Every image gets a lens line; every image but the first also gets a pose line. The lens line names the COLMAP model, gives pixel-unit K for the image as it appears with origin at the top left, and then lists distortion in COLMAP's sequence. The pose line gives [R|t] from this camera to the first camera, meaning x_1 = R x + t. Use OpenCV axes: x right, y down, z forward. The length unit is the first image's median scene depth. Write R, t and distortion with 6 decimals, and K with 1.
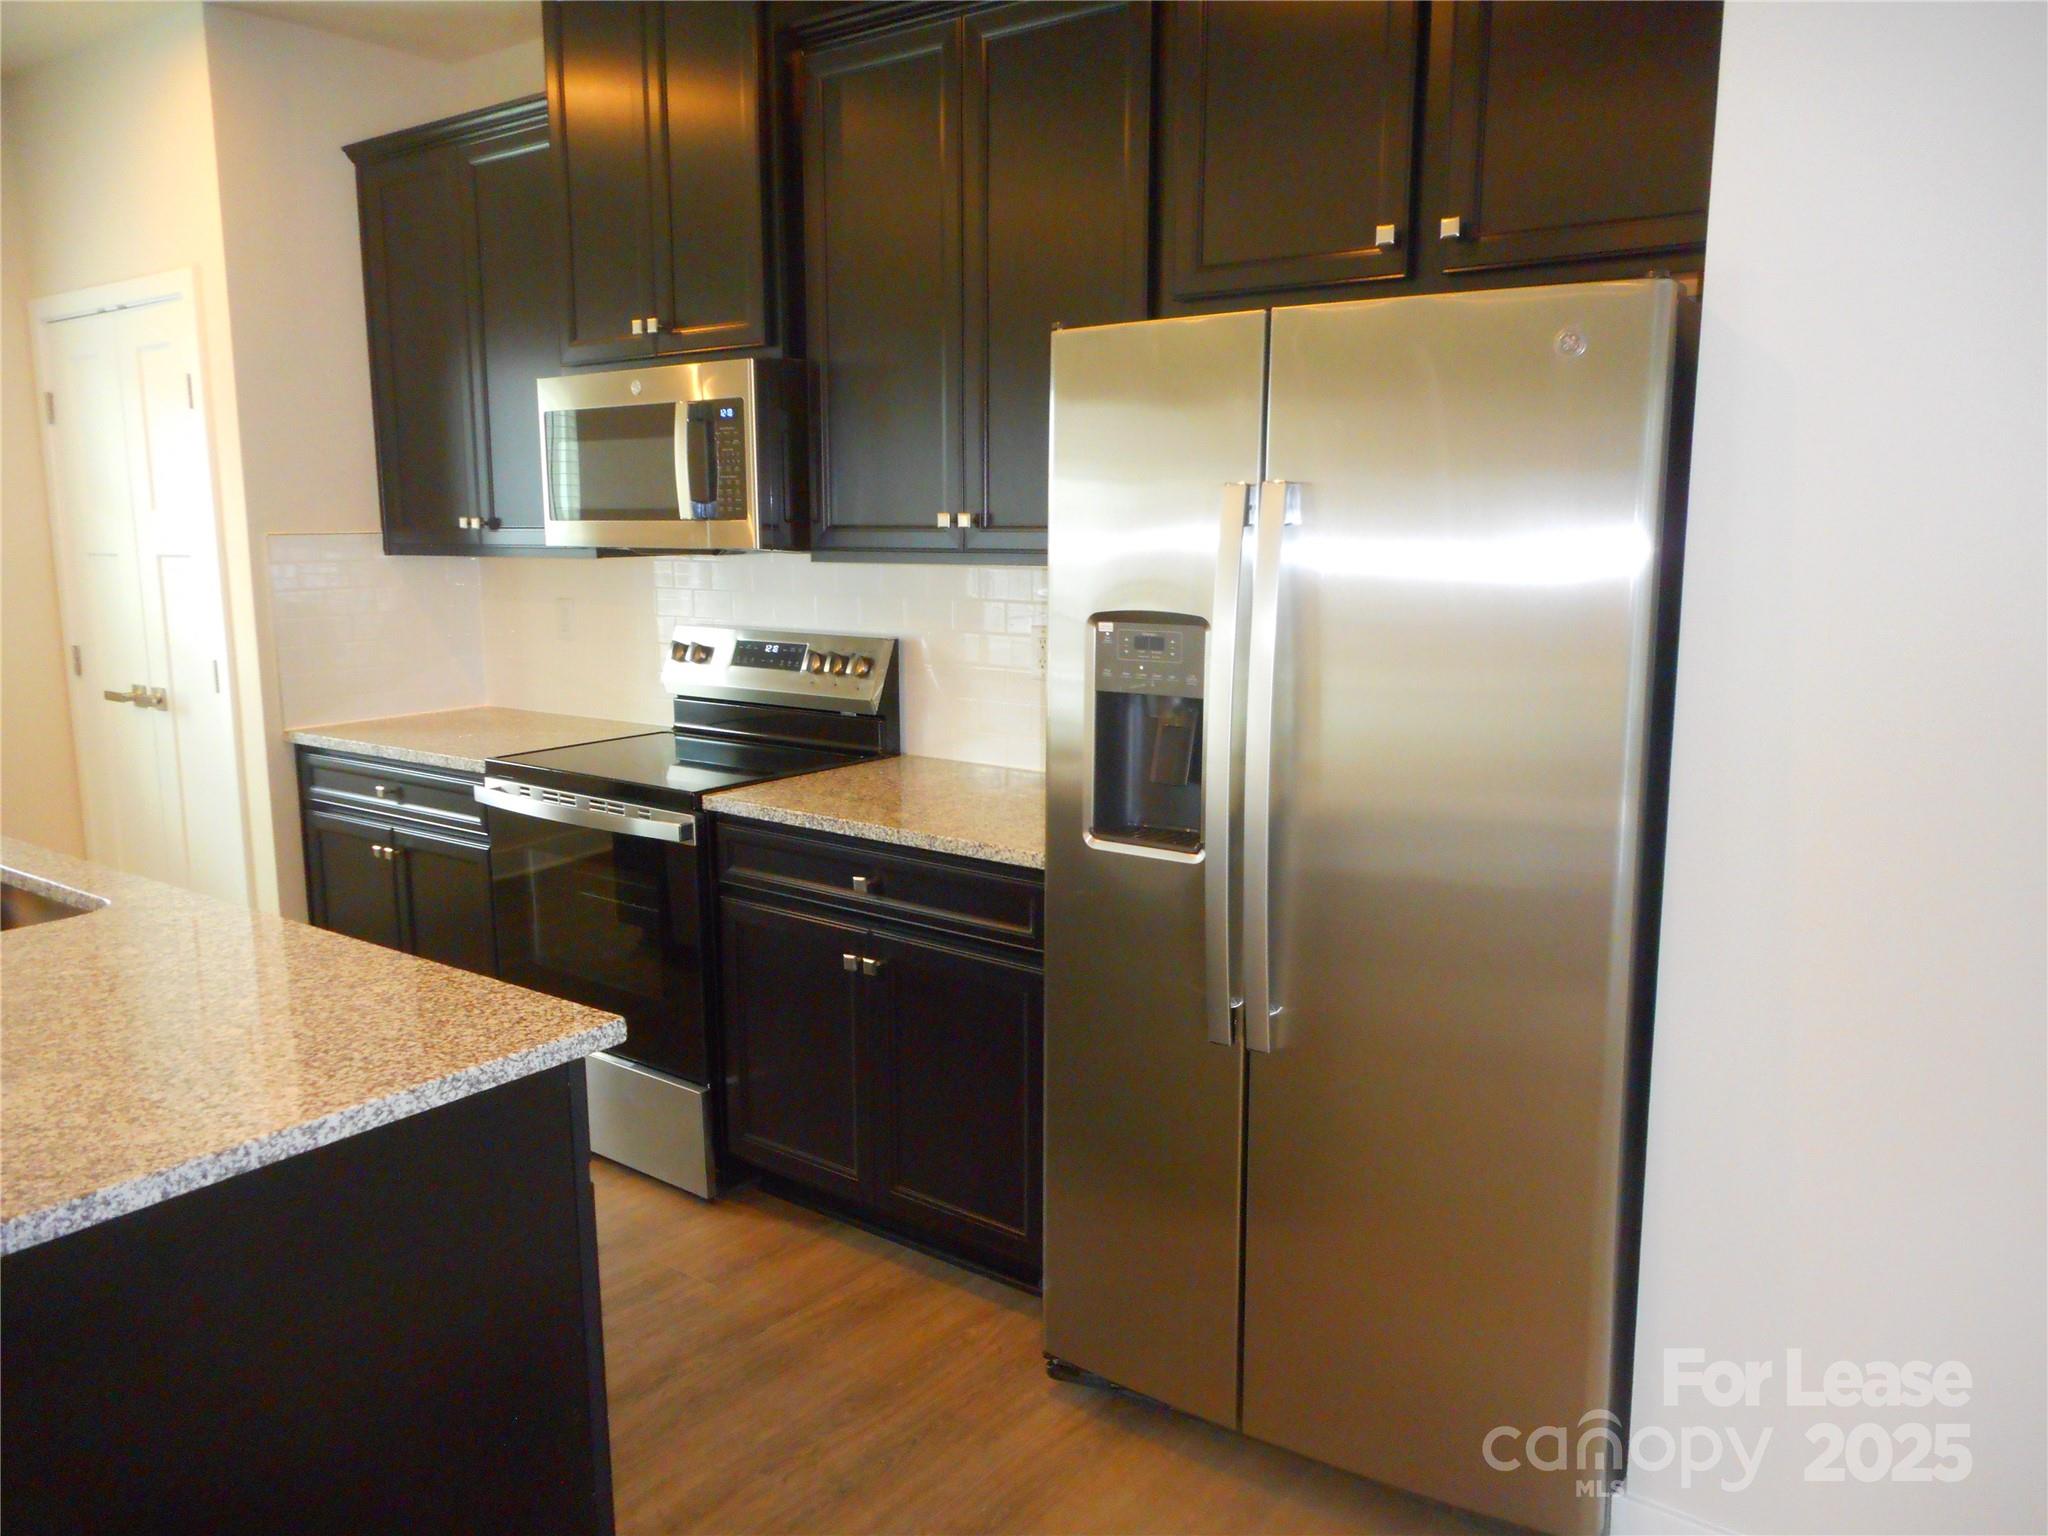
lens RADIAL K [[1510.1, 0, 1024.0], [0, 1510.1, 768.0], [0, 0, 1]] dist [-0.037654, -0.001073]
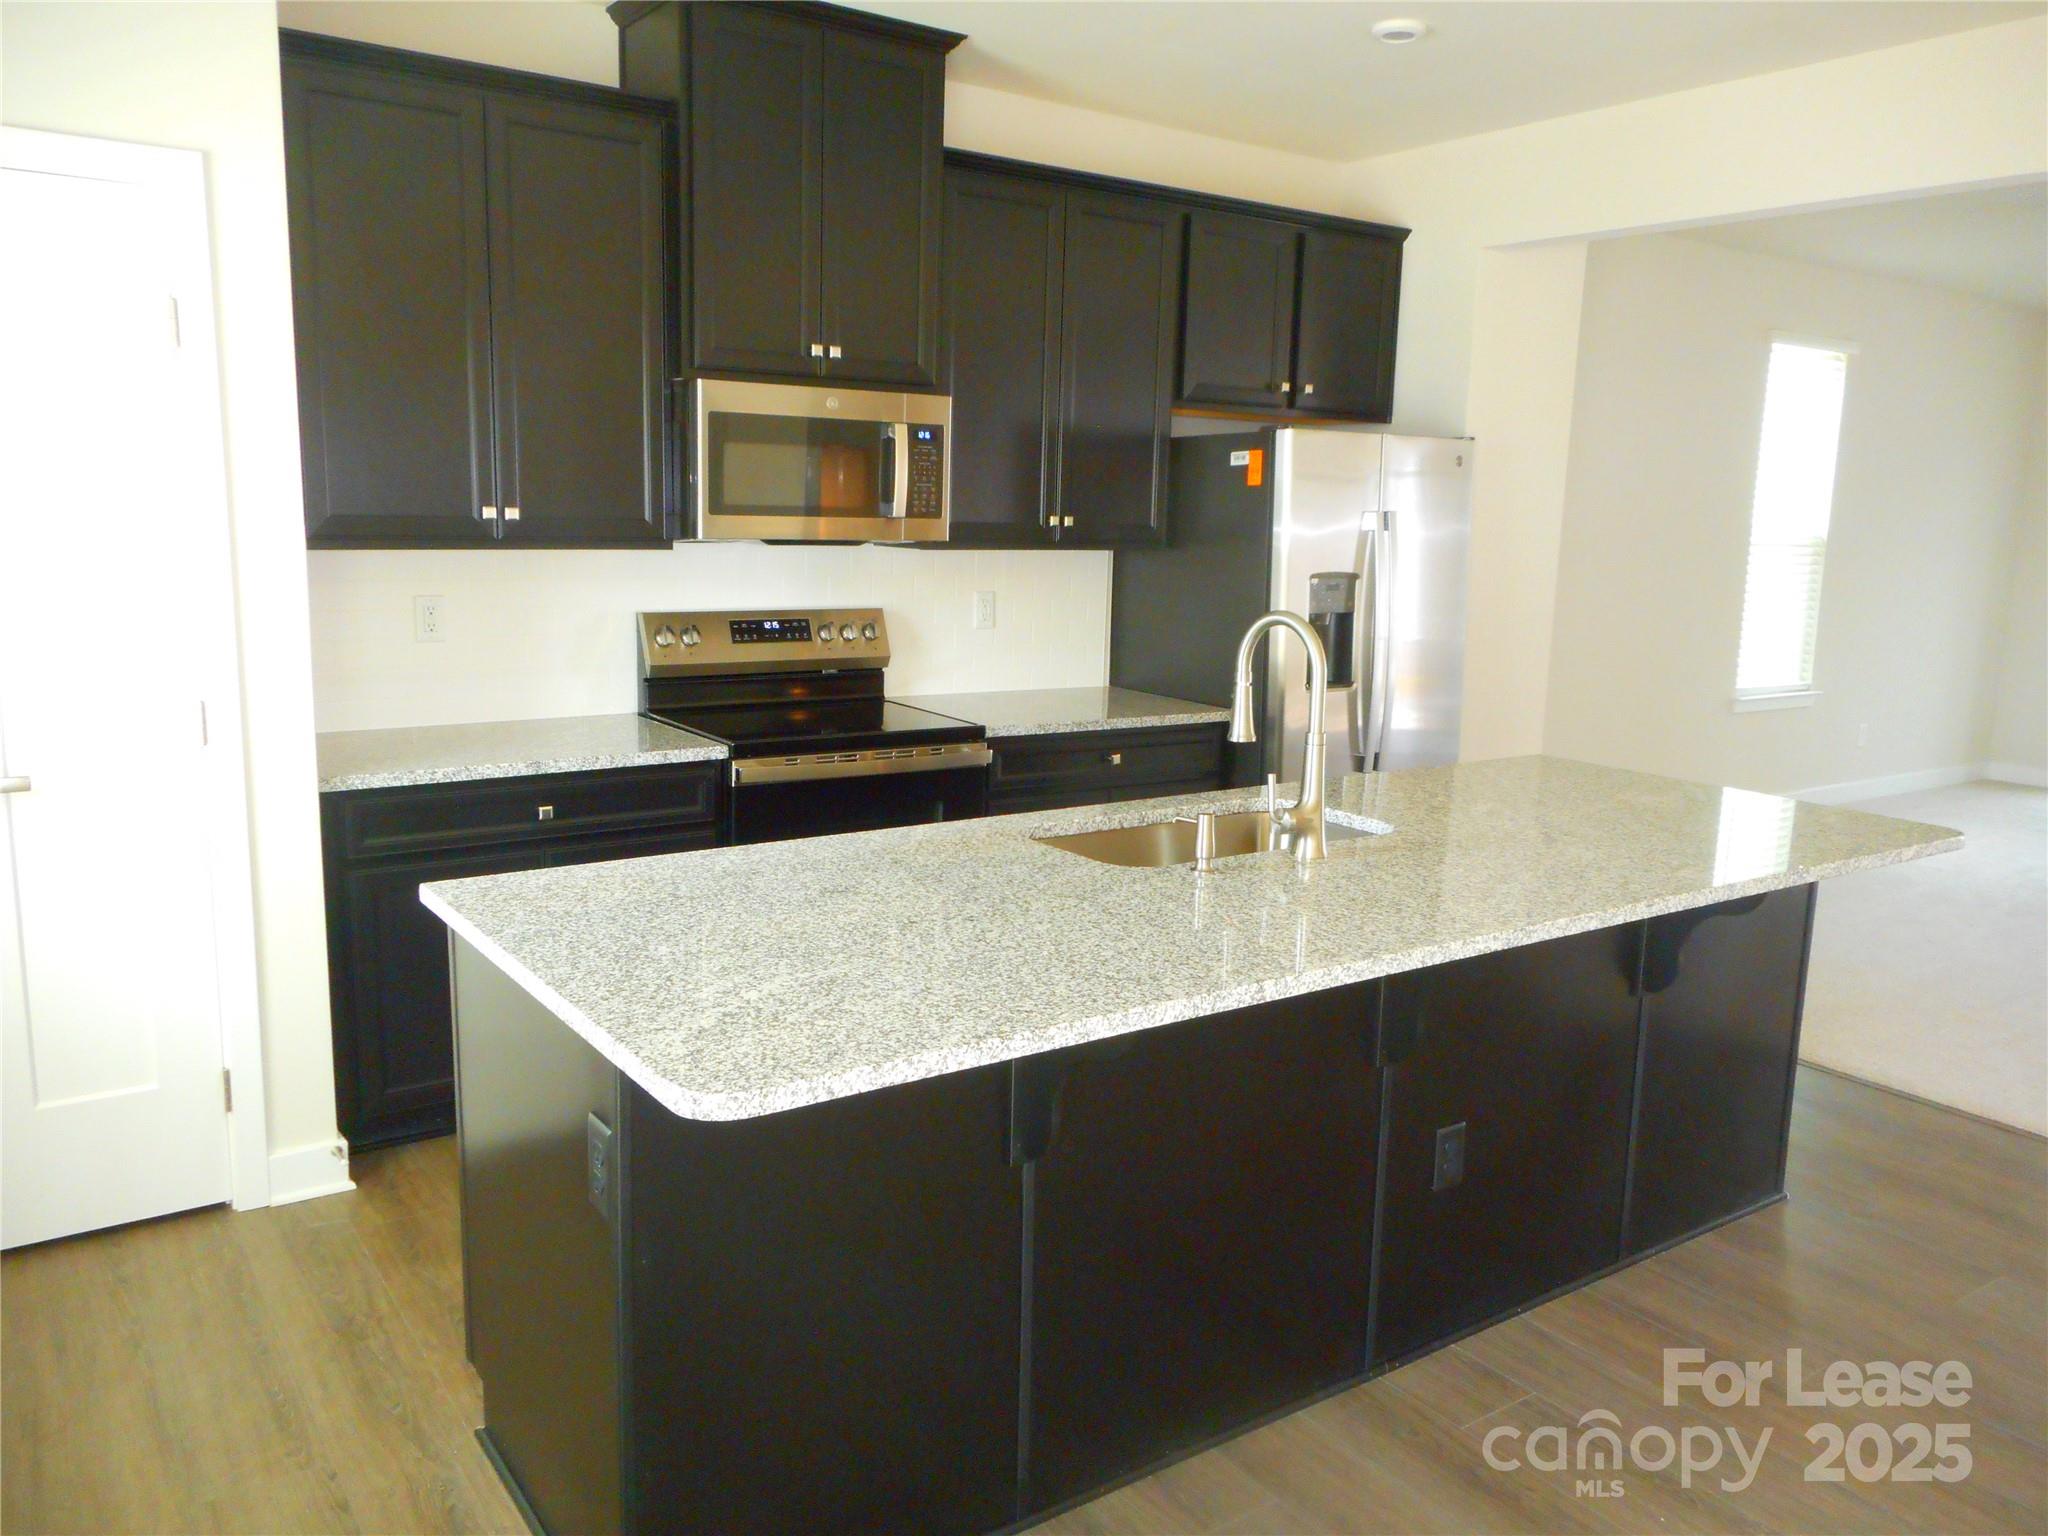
lens RADIAL K [[1562.3, 0, 1024.0], [0, 1562.3, 768.0], [0, 0, 1]] dist [-0.007197, -0.003173]
pose [[0.312618, -0.148195, 0.938247, -1.466868], [0.129307, 0.985199, 0.112527, -0.094514], [-0.941036, 0.086144, 0.327154, 0.506062]]
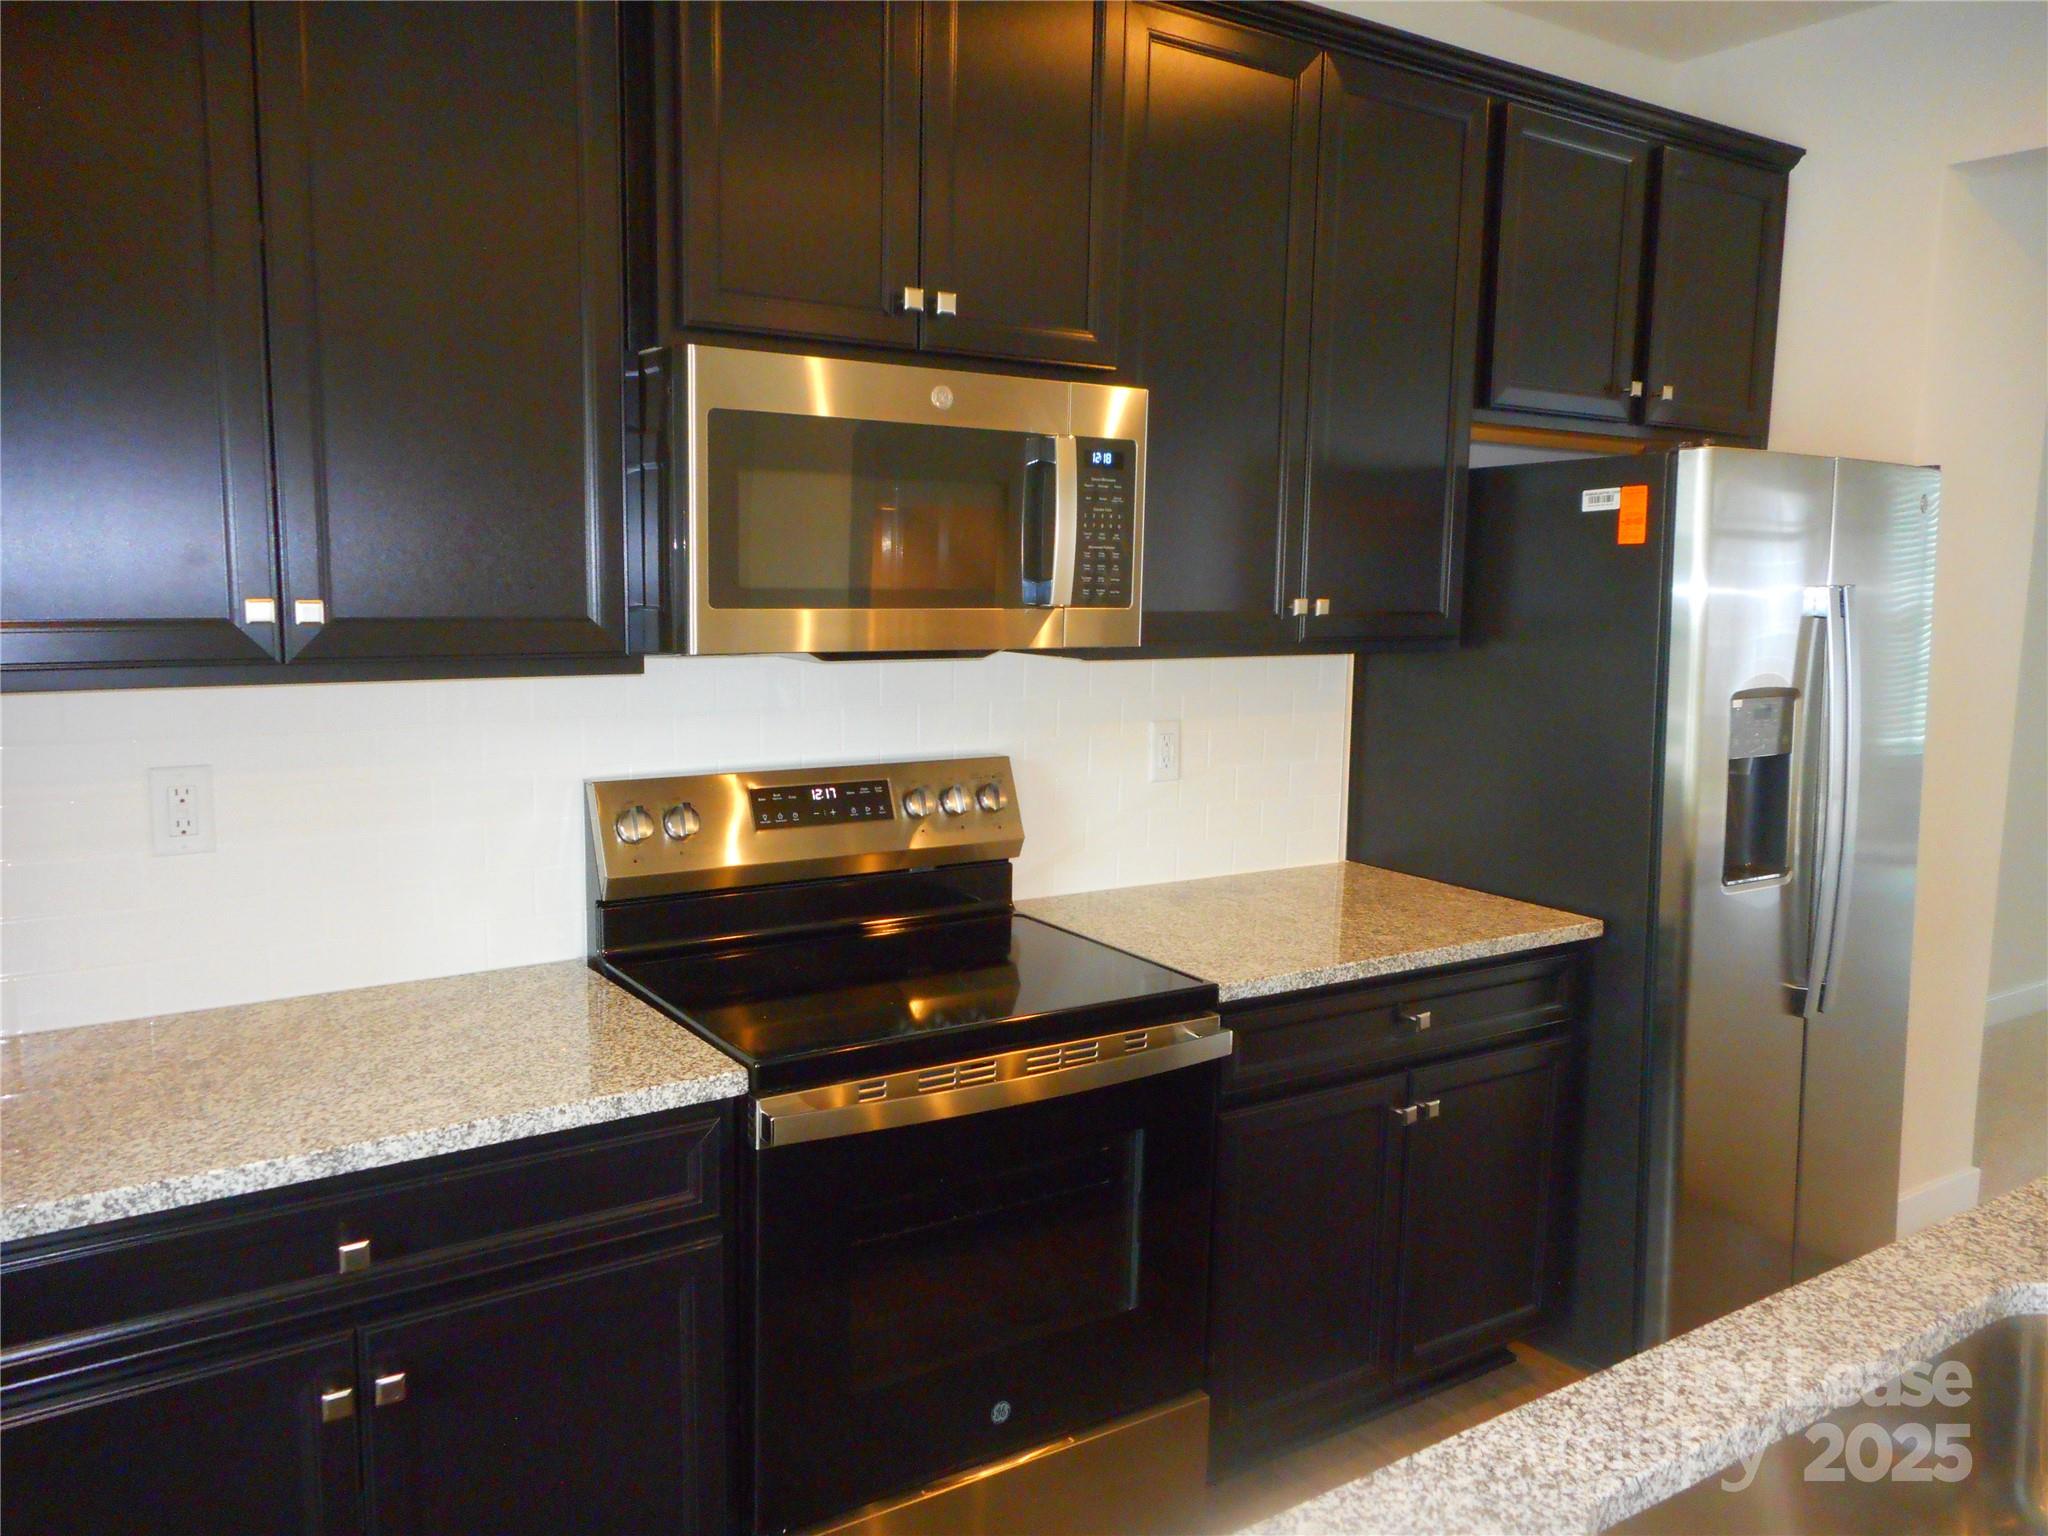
lens RADIAL K [[1562.3, 0, 1024.0], [0, 1562.3, 768.0], [0, 0, 1]] dist [-0.007197, -0.003173]
pose [[0.325818, -0.108706, 0.939162, -0.918739], [0.139400, 0.988034, 0.066002, -0.144952], [-0.935099, 0.109414, 0.337073, 0.800741]]
